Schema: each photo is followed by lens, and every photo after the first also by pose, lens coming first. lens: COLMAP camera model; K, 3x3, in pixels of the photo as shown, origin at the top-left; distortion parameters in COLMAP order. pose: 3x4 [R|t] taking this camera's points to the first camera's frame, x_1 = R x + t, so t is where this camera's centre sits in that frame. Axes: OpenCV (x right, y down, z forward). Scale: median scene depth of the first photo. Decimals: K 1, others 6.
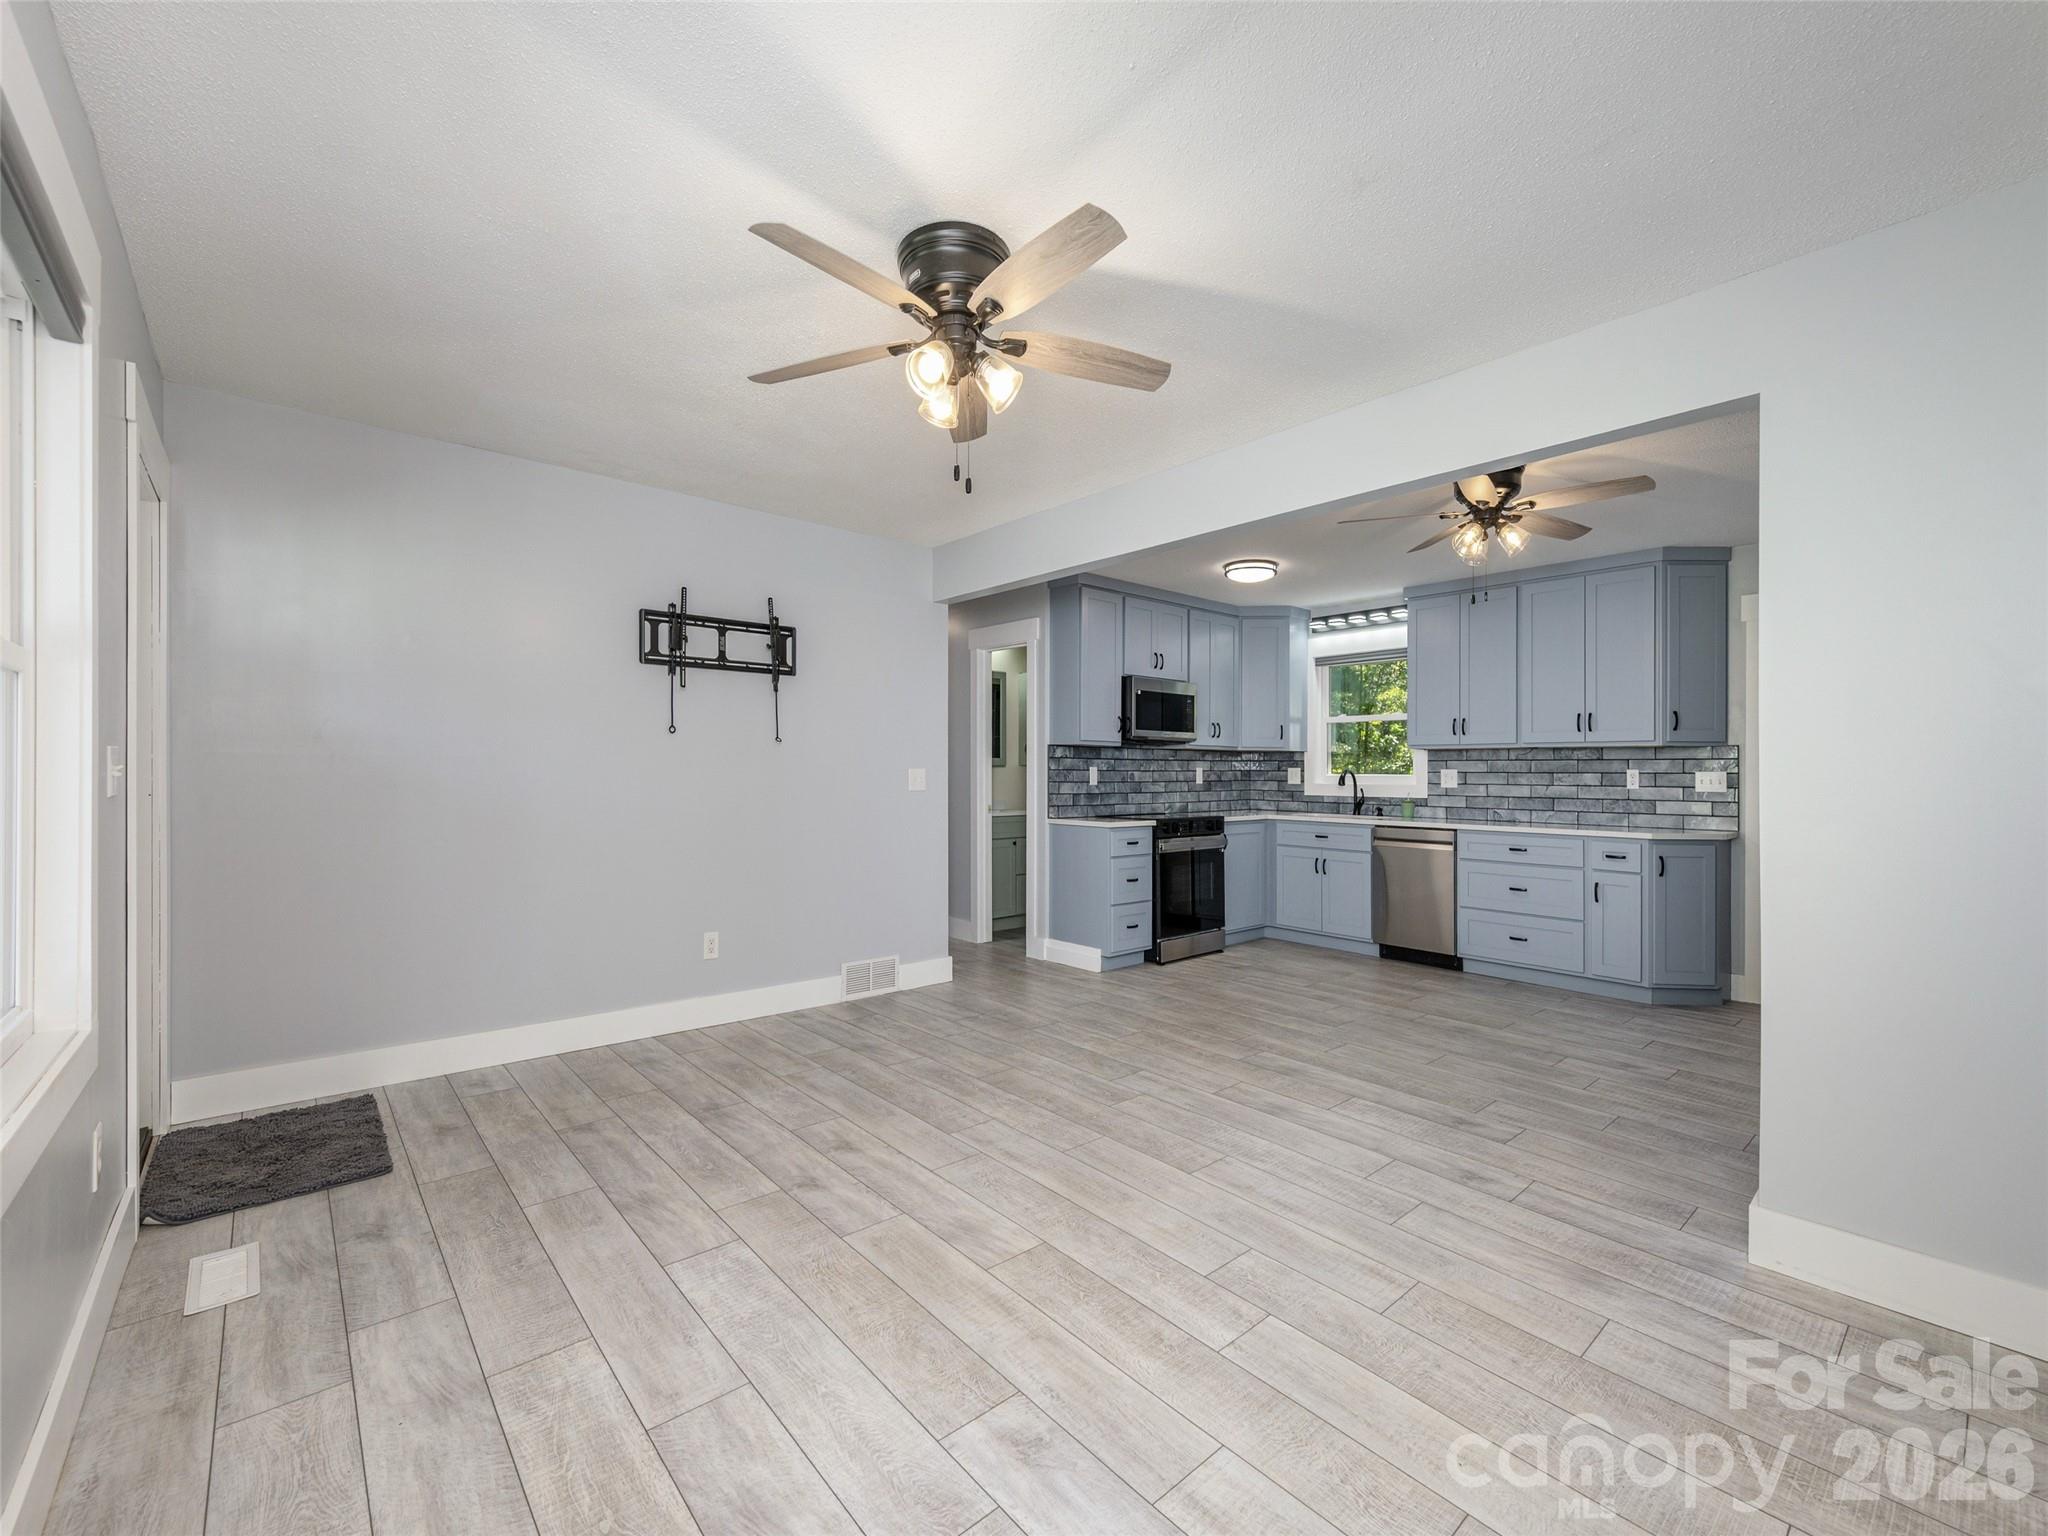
lens RADIAL K [[859.5, 0, 1006.5], [0, 859.5, 755.7], [0, 0, 1]] dist [0.001227, -0.000988]
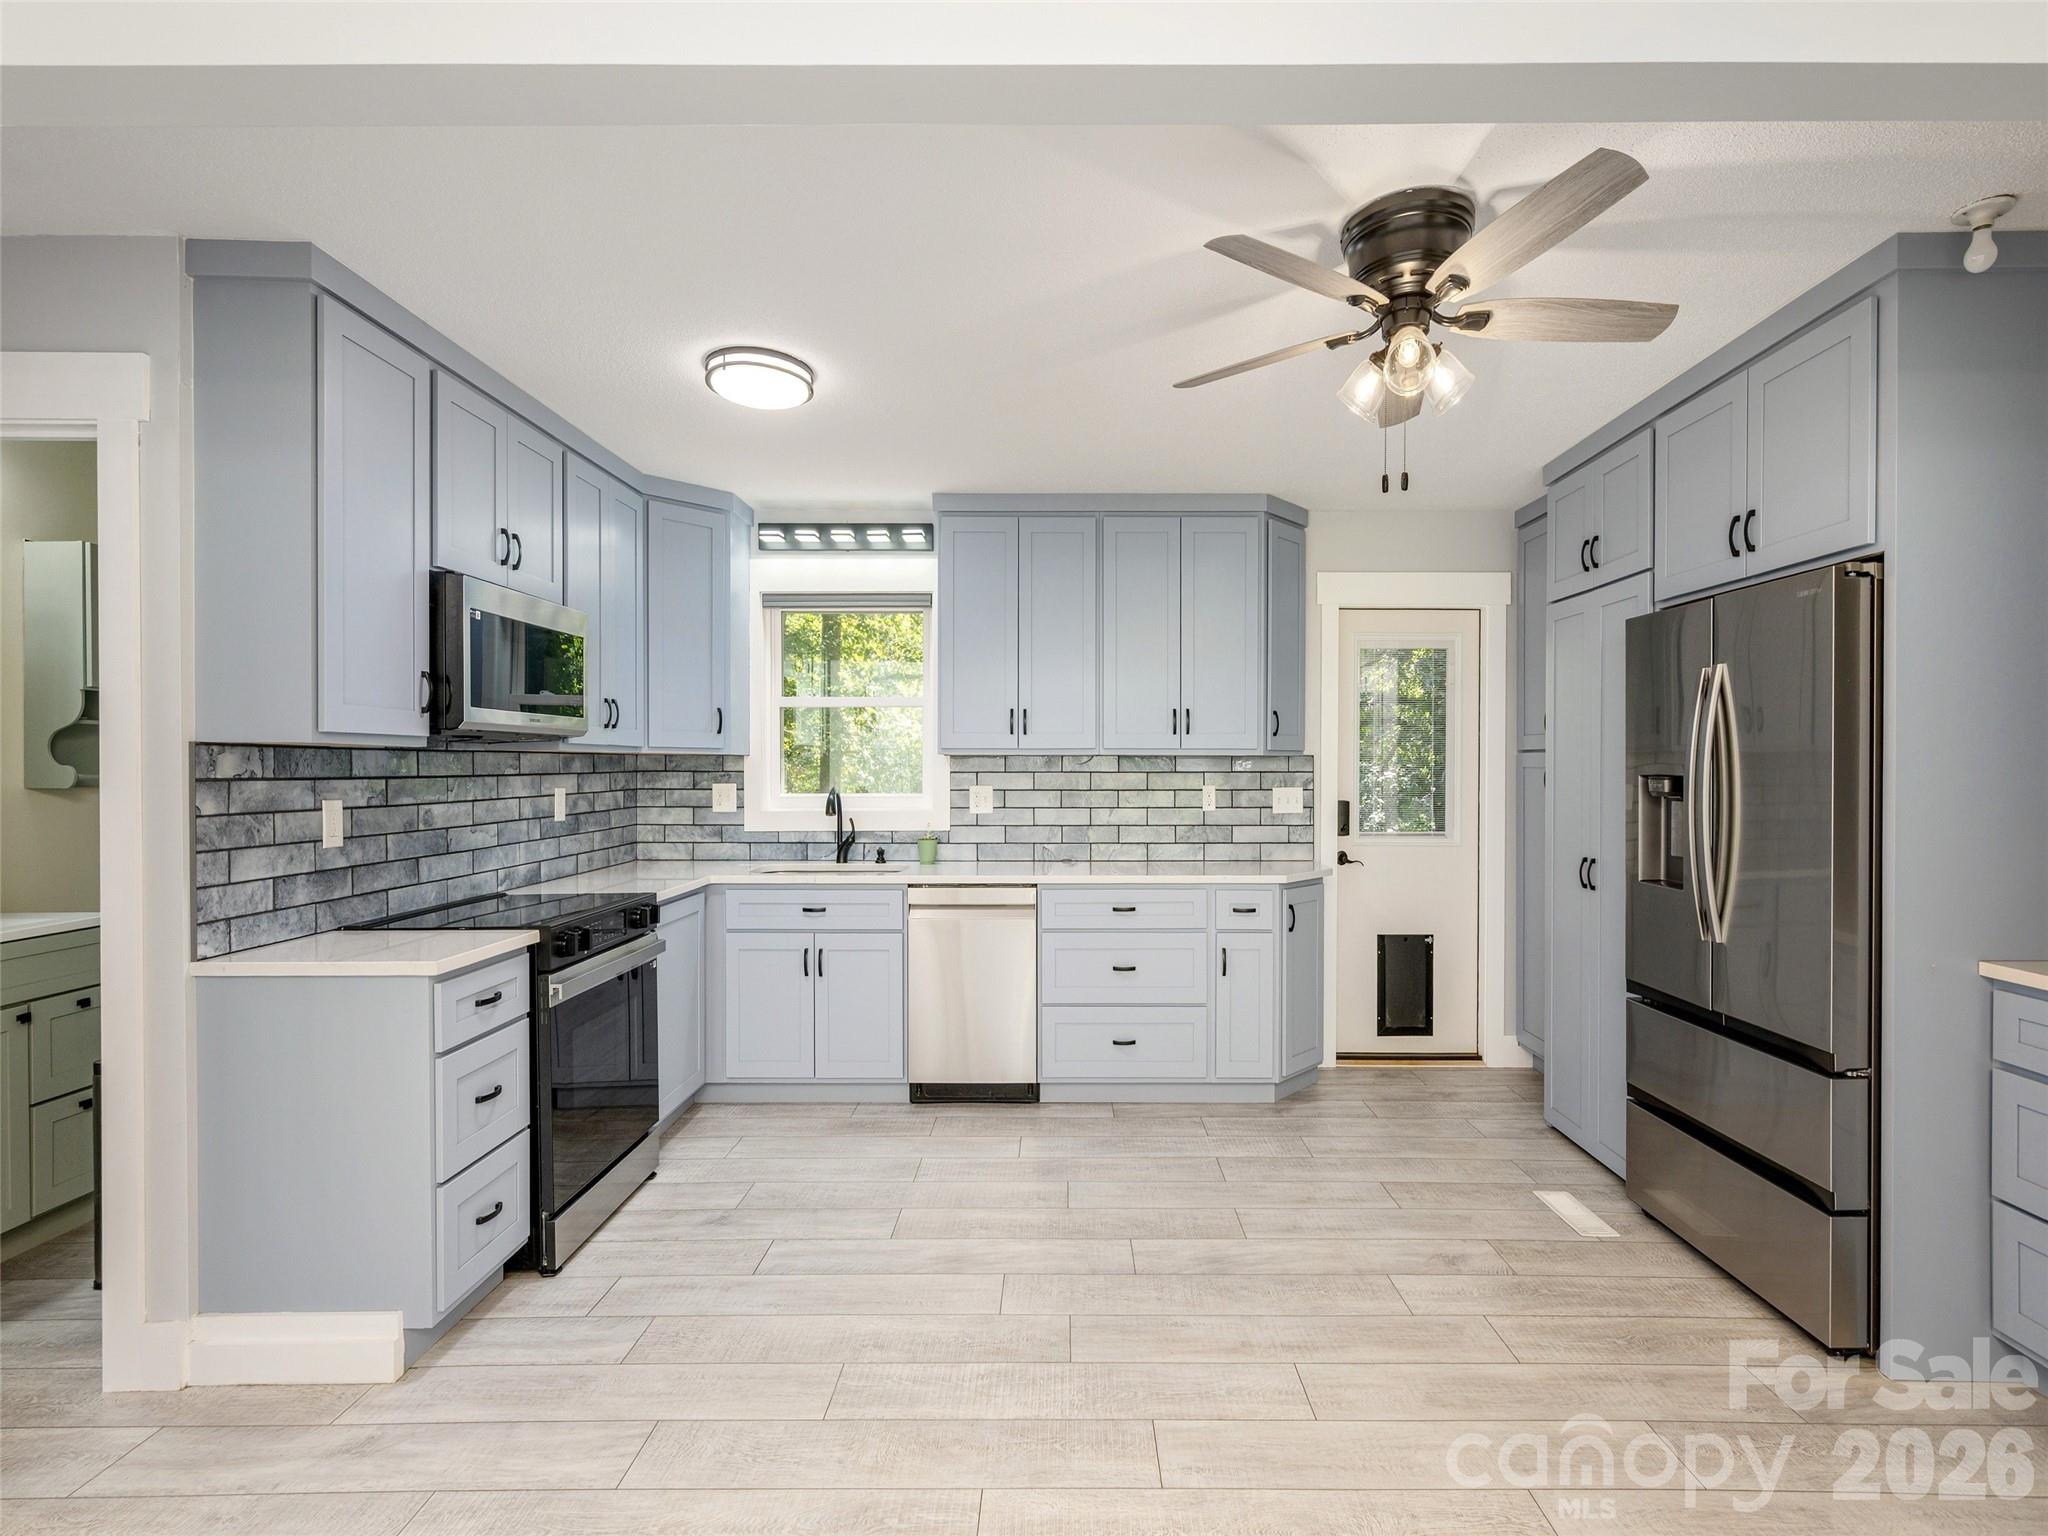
lens RADIAL K [[998.7, 0, 1054.2], [0, 998.7, 762.1], [0, 0, 1]] dist [0.004275, -0.002585]
pose [[0.656430, -0.002890, 0.754382, -0.032026], [-0.009943, 0.999873, 0.012482, -0.016999], [-0.754322, -0.015694, 0.656318, 0.636986]]
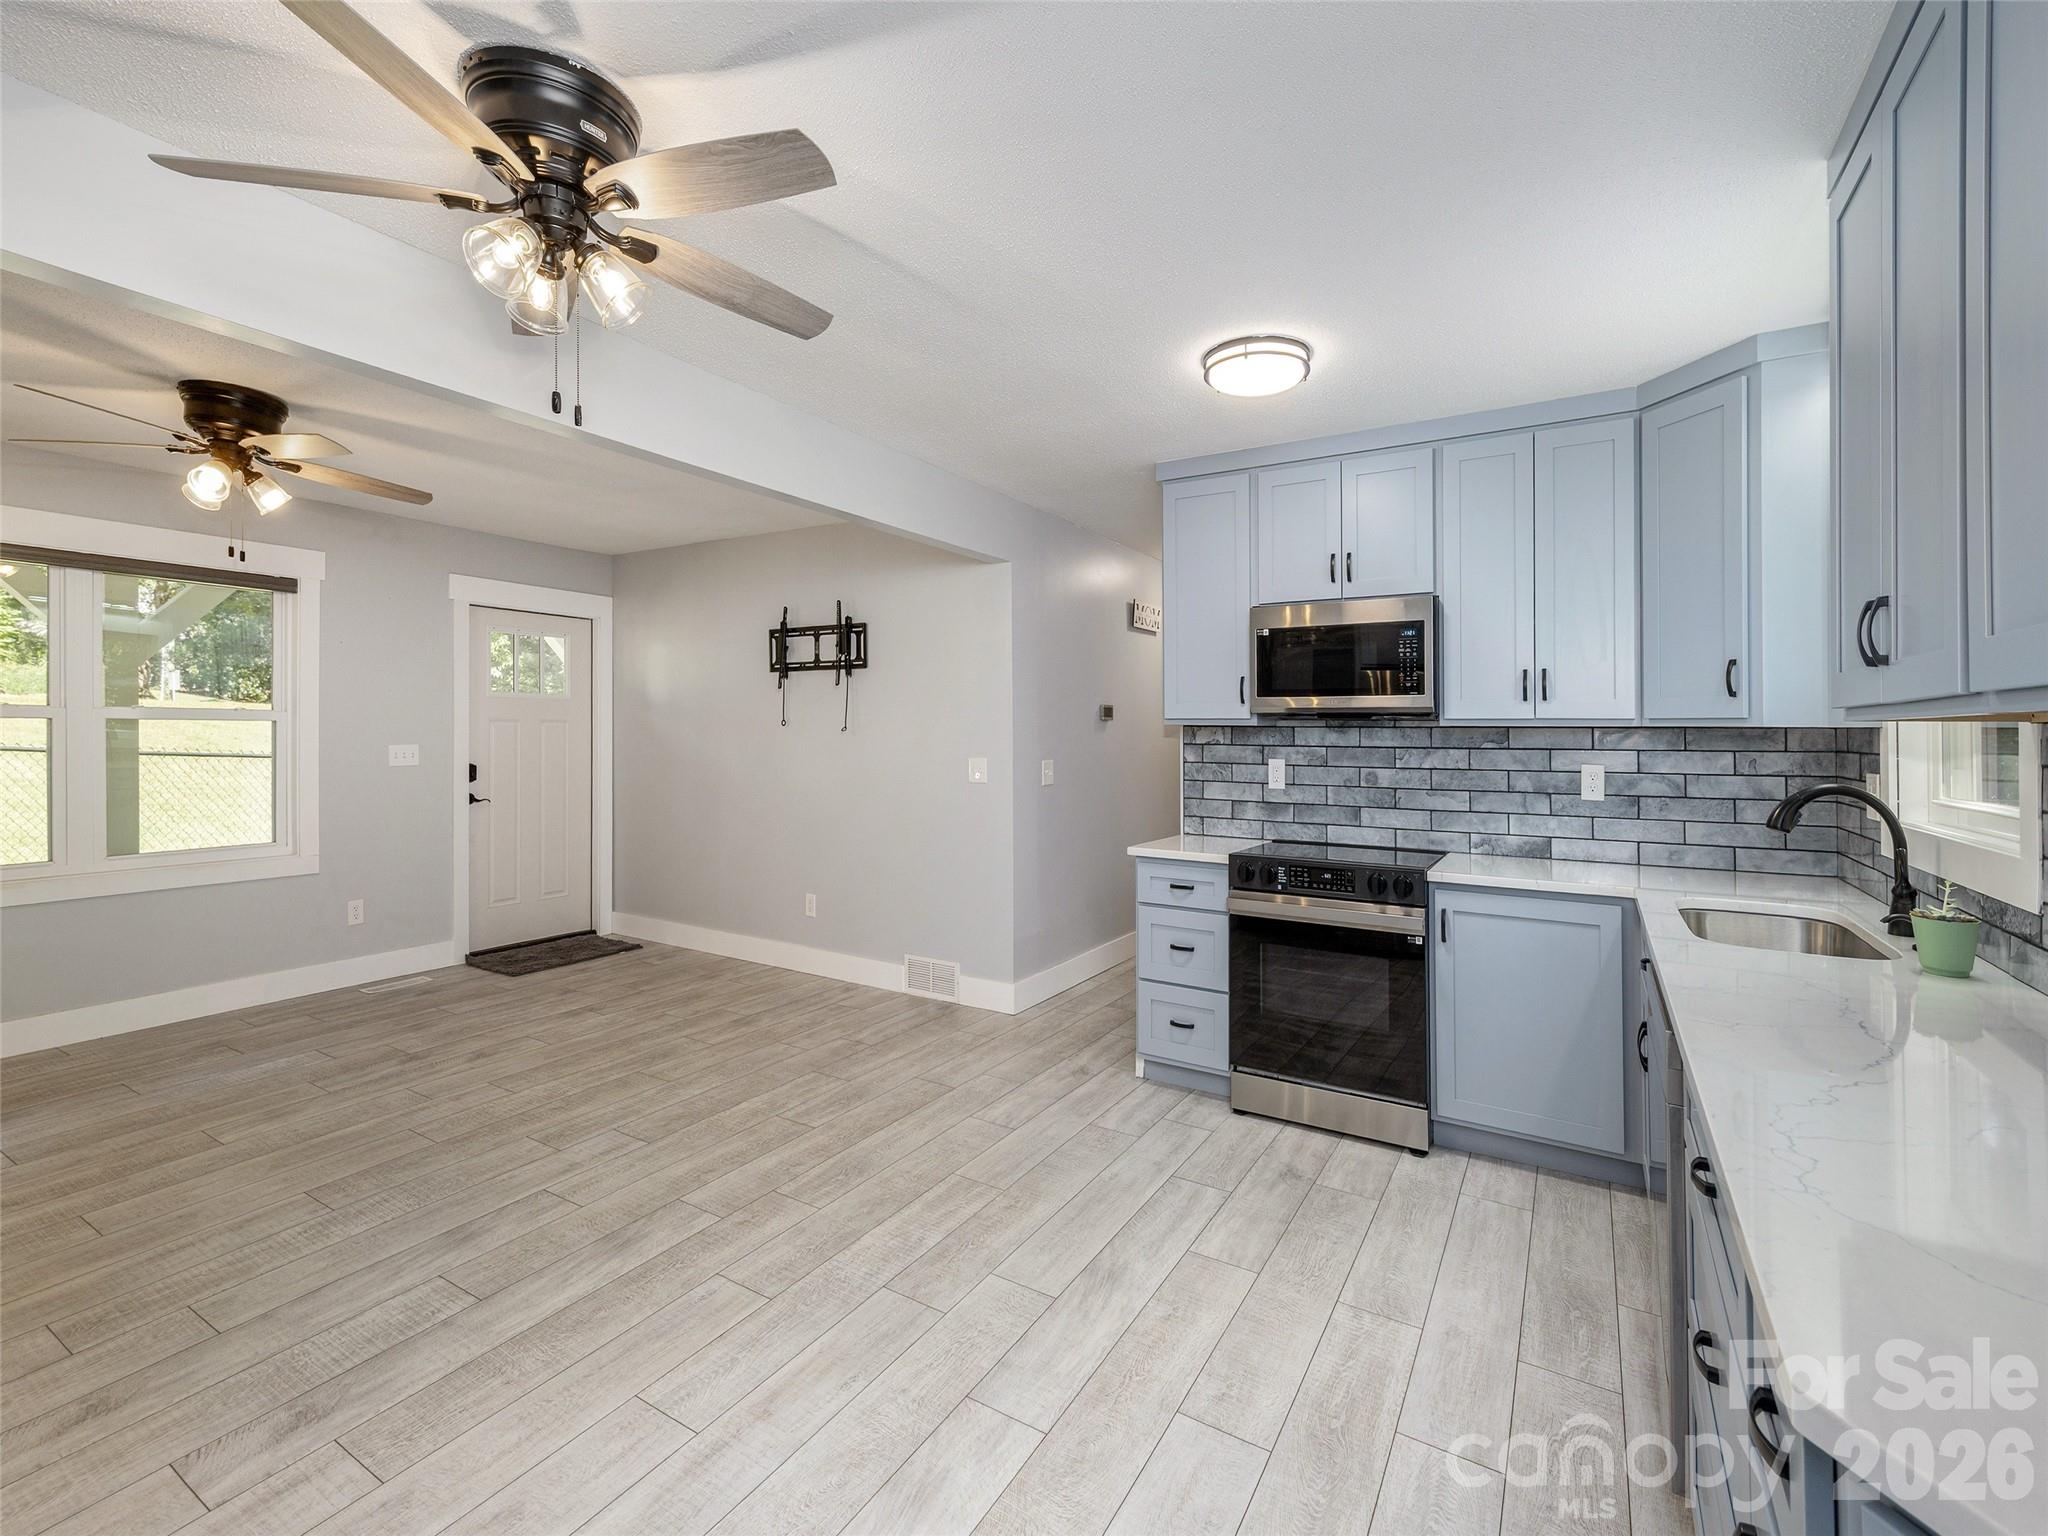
lens RADIAL K [[897.2, 0, 1131.5], [0, 897.2, 720.8], [0, 0, 1]] dist [0.010245, -0.001116]
pose [[0.345741, -0.016977, -0.938176, 0.910574], [0.012050, 0.999834, -0.013652, -0.009382], [0.938253, -0.006585, 0.345888, 0.928921]]
